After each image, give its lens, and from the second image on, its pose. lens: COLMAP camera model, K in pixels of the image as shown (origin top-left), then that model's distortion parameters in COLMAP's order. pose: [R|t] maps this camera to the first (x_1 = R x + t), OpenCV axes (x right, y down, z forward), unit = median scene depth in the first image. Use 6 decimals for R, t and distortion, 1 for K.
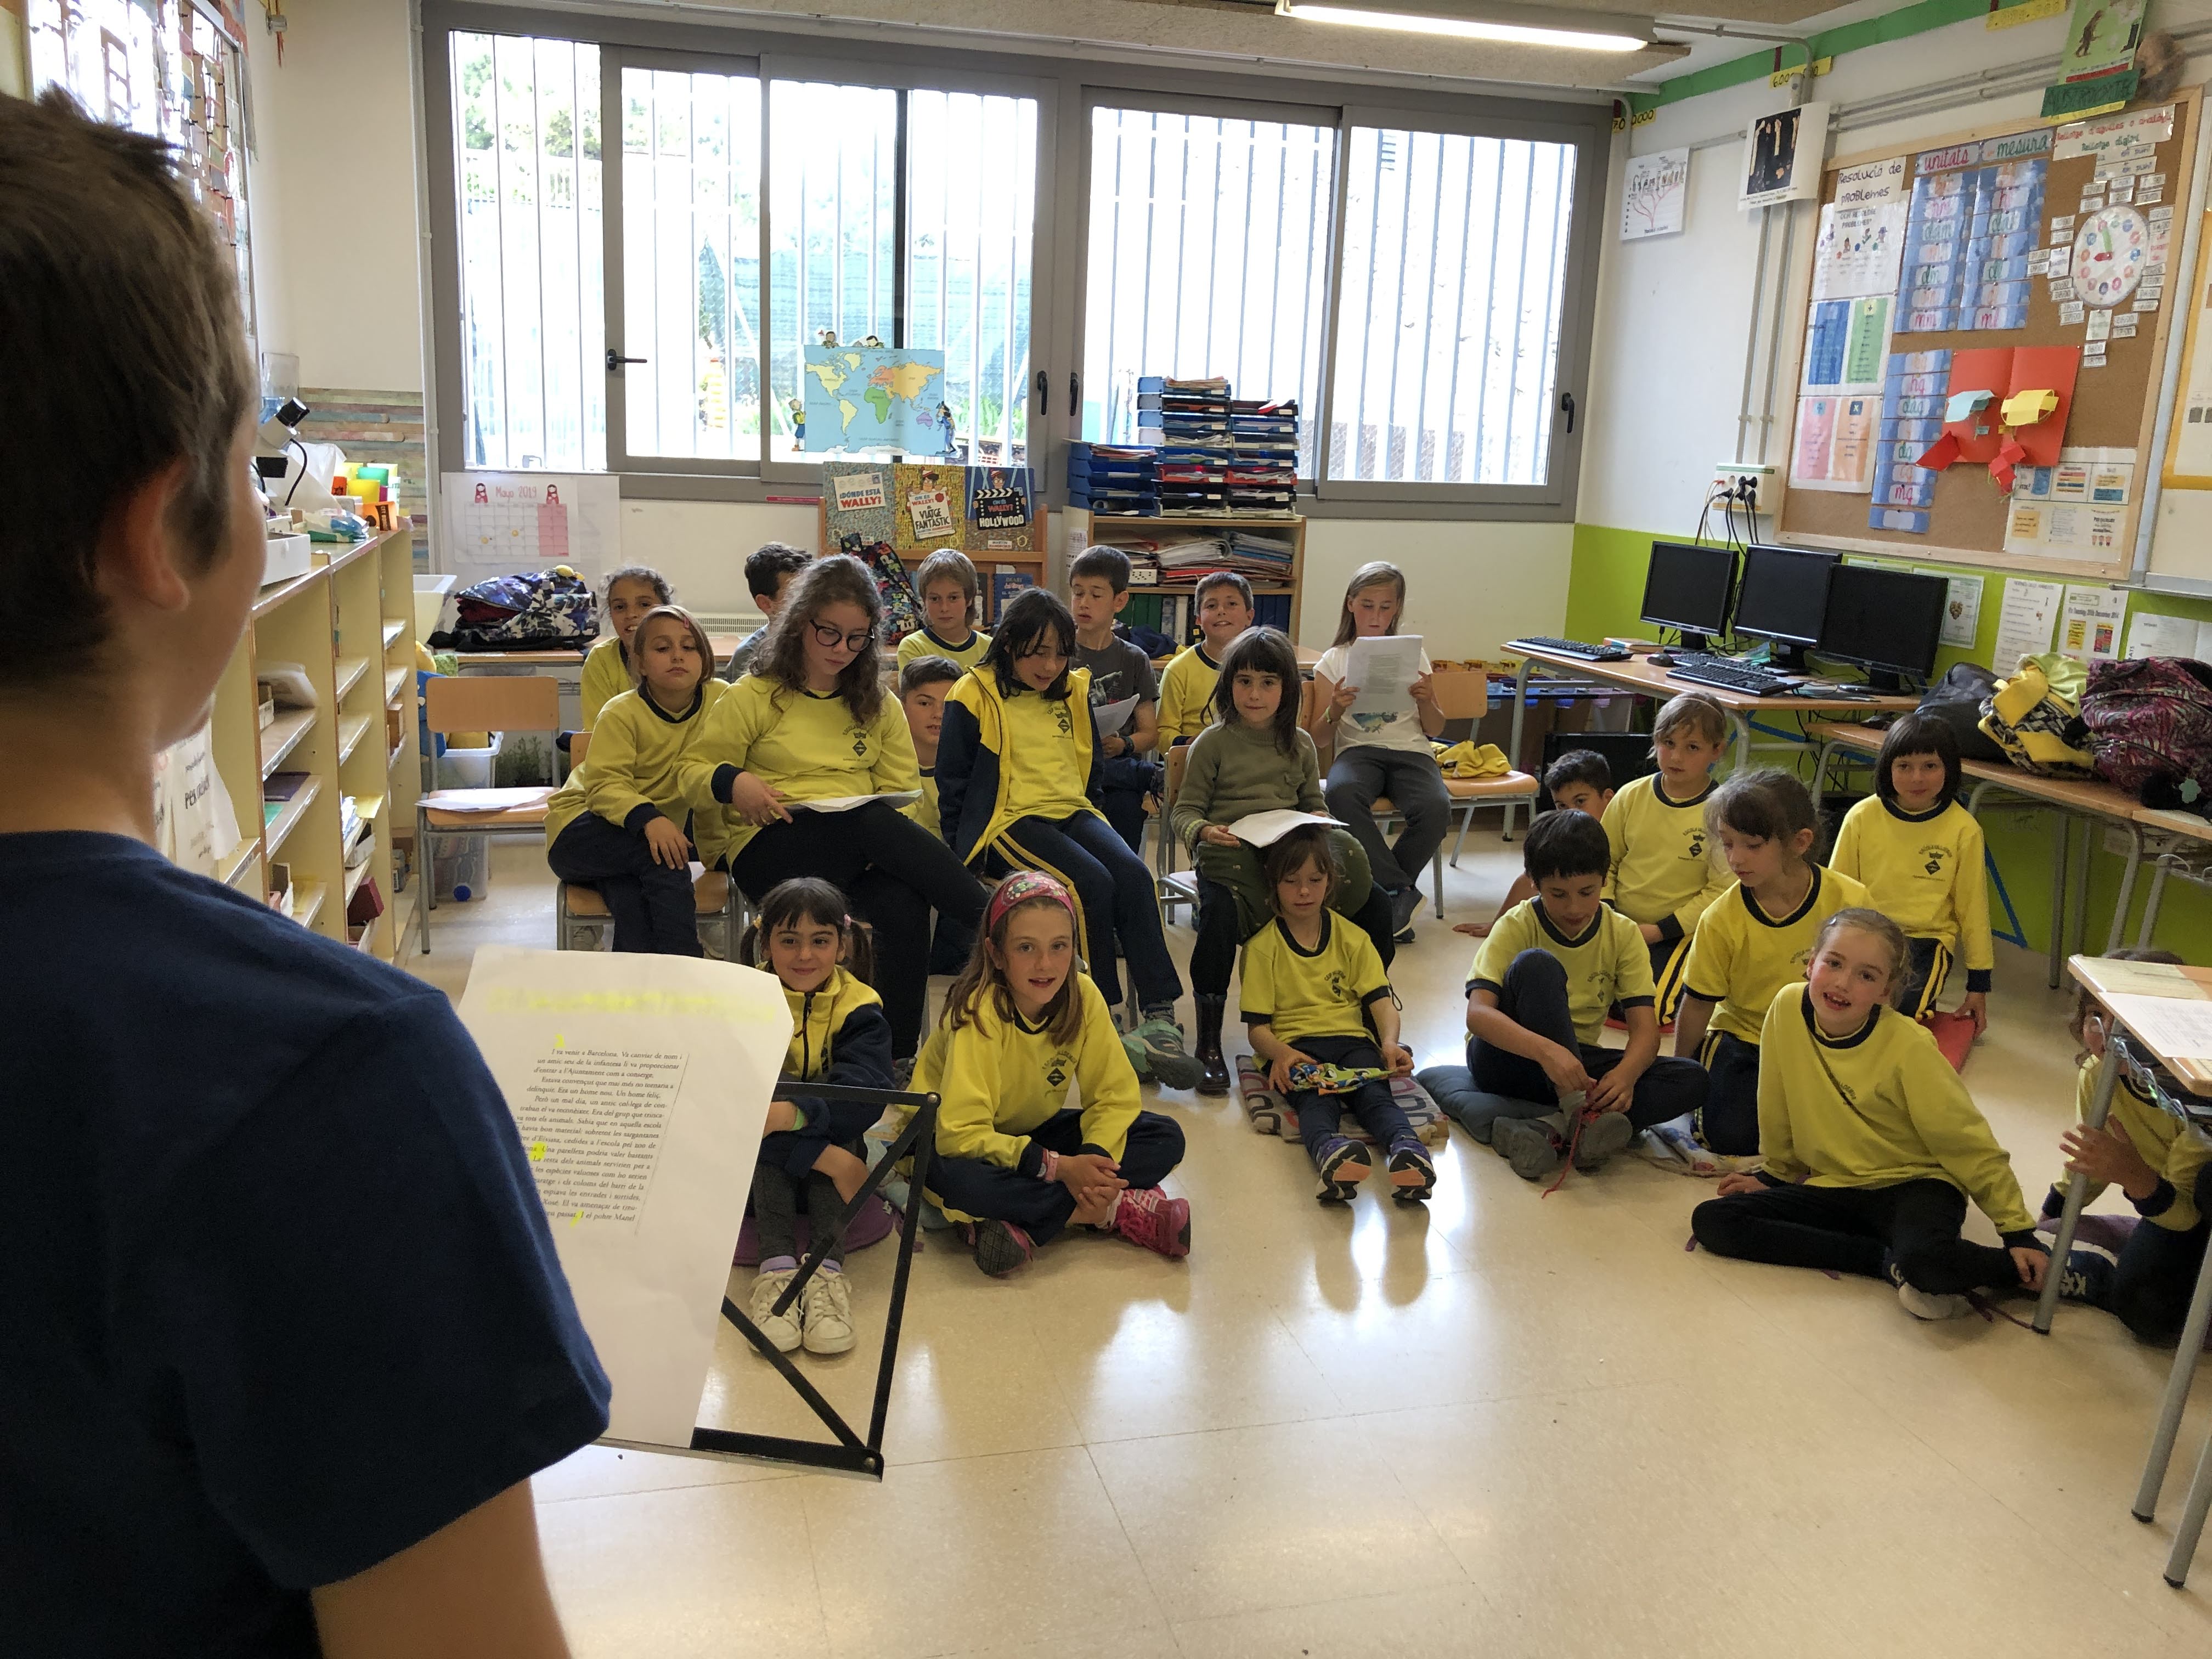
lens RADIAL K [[1909.8, 0, 1018.2], [0, 1909.8, 890.5], [0, 0, 1]] dist [0.035720, -0.007714]
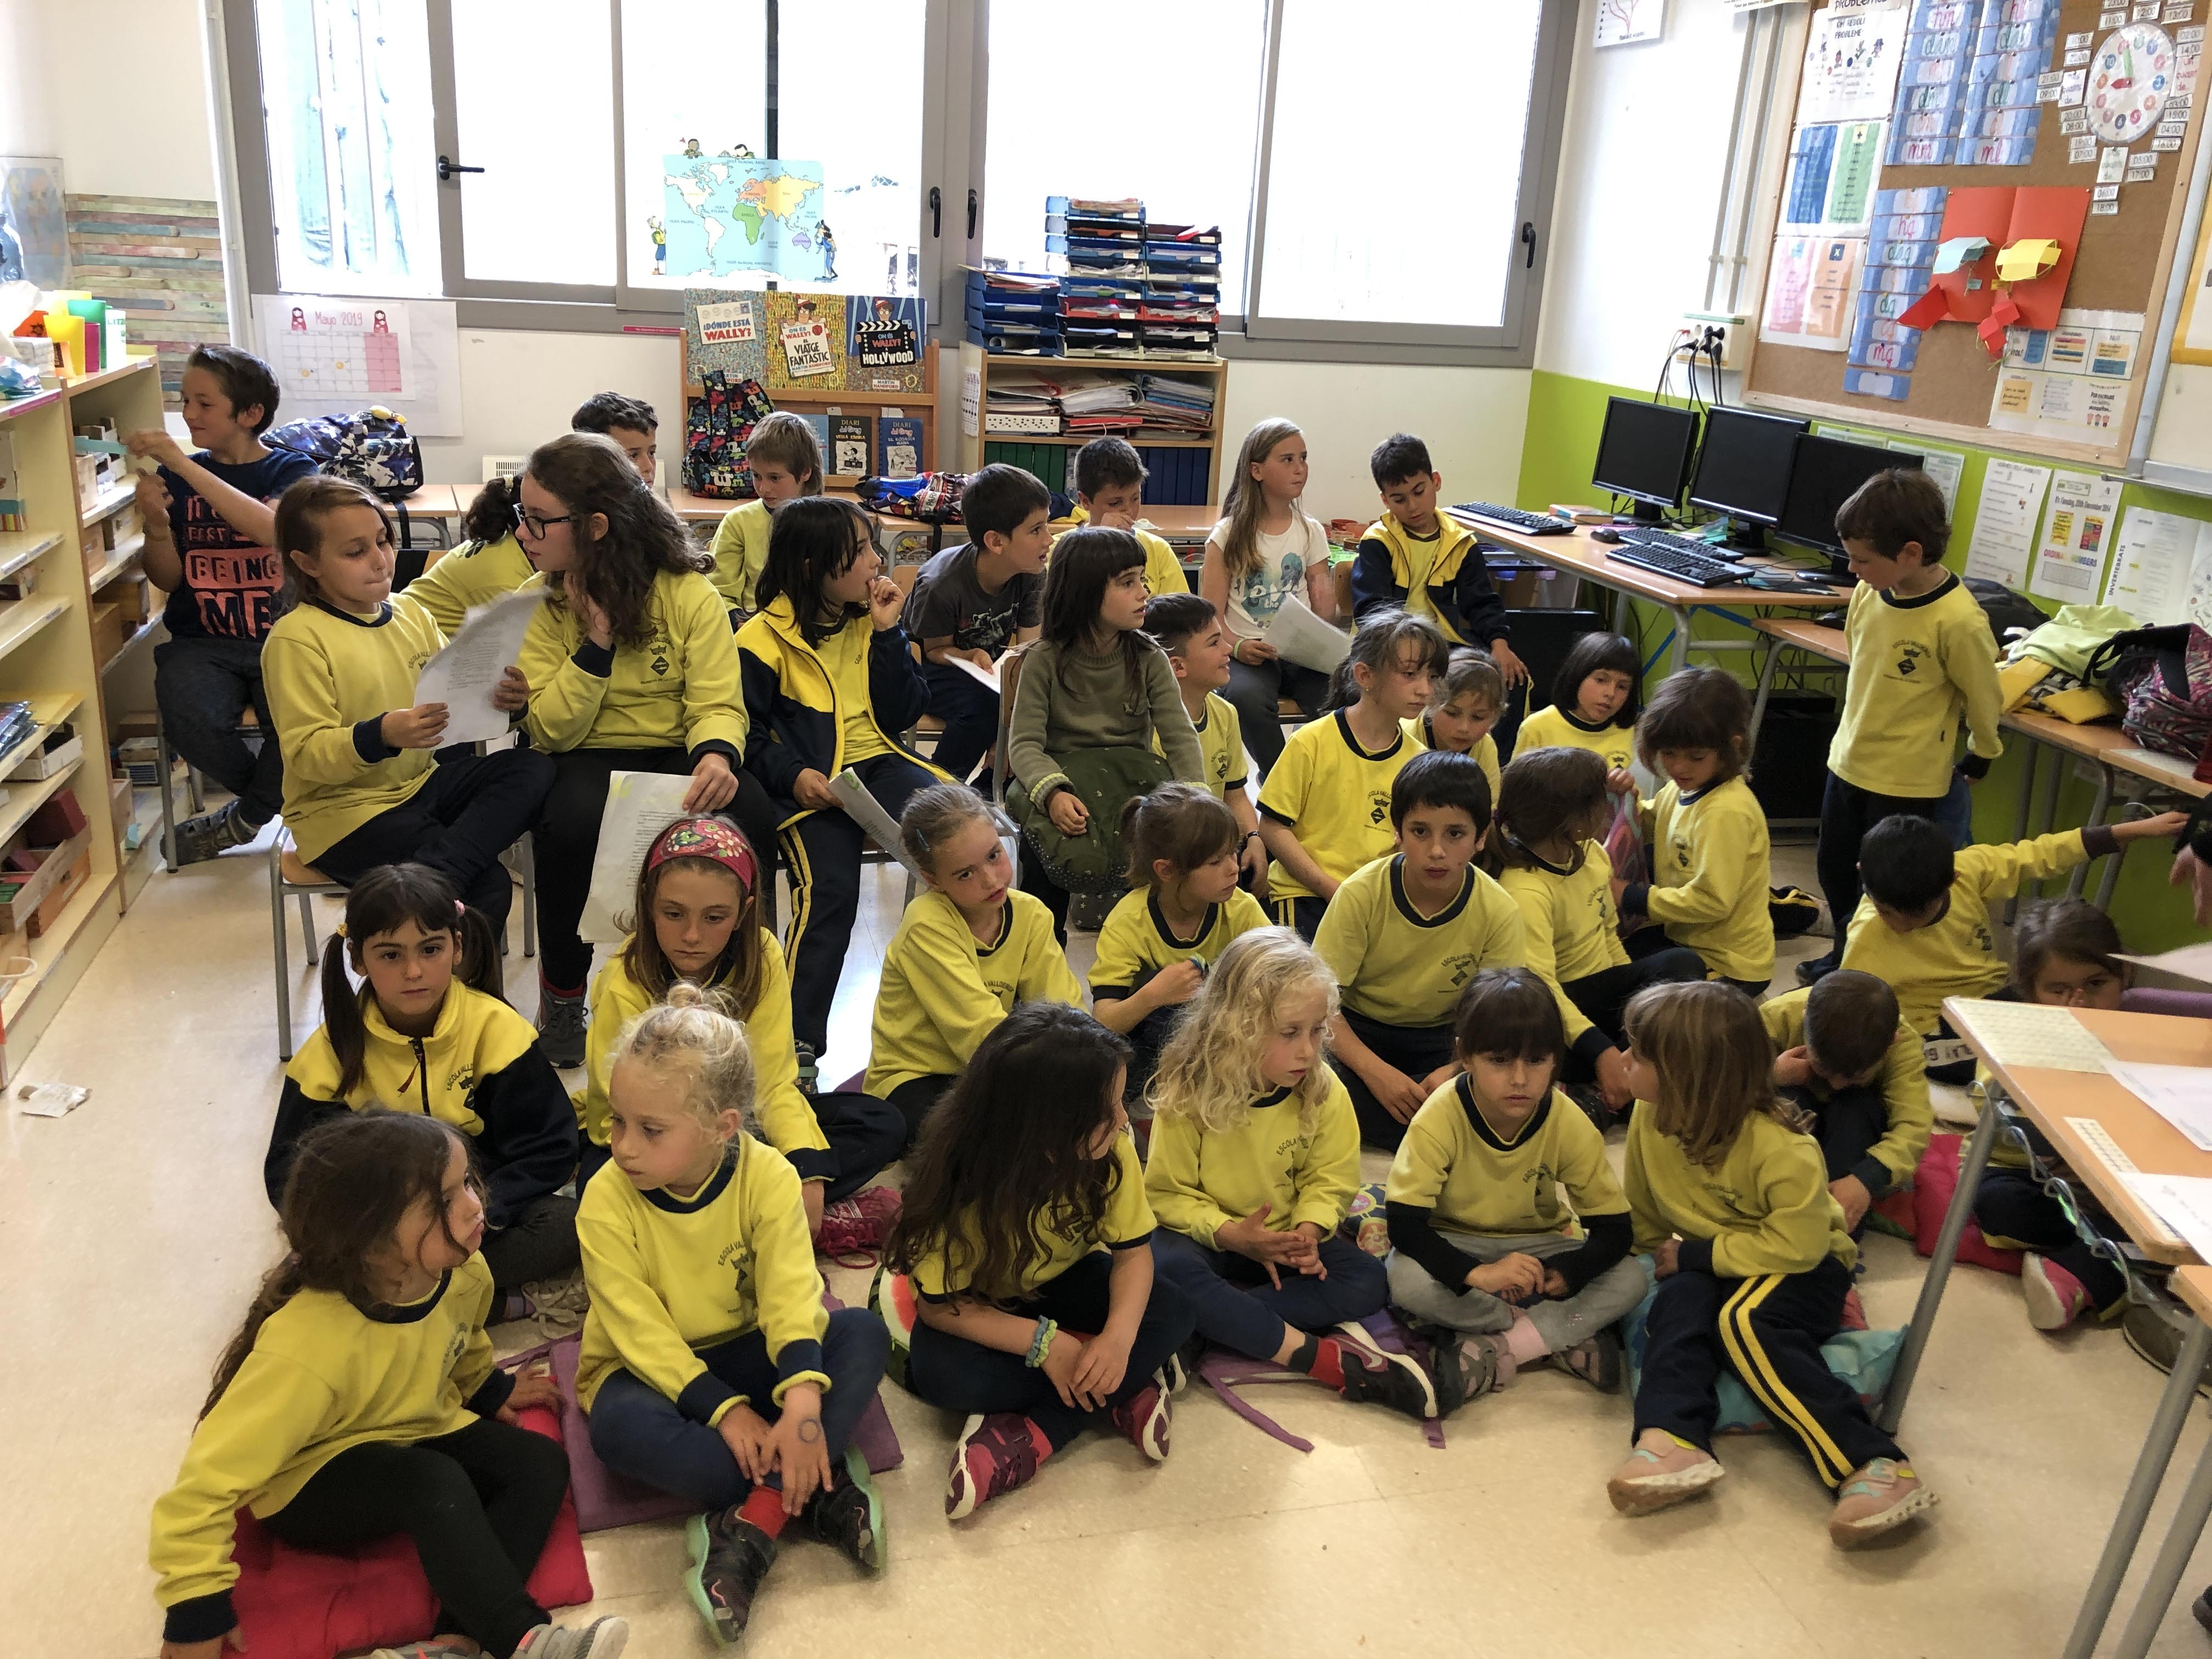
lens RADIAL K [[1870.0, 0, 1040.6], [0, 1870.0, 858.7], [0, 0, 1]] dist [0.017279, 0.014123]
pose [[0.999771, 0.020222, -0.006943, 0.078753], [-0.019483, 0.995413, 0.093670, -0.045681], [0.008805, -0.093513, 0.995579, 0.109559]]
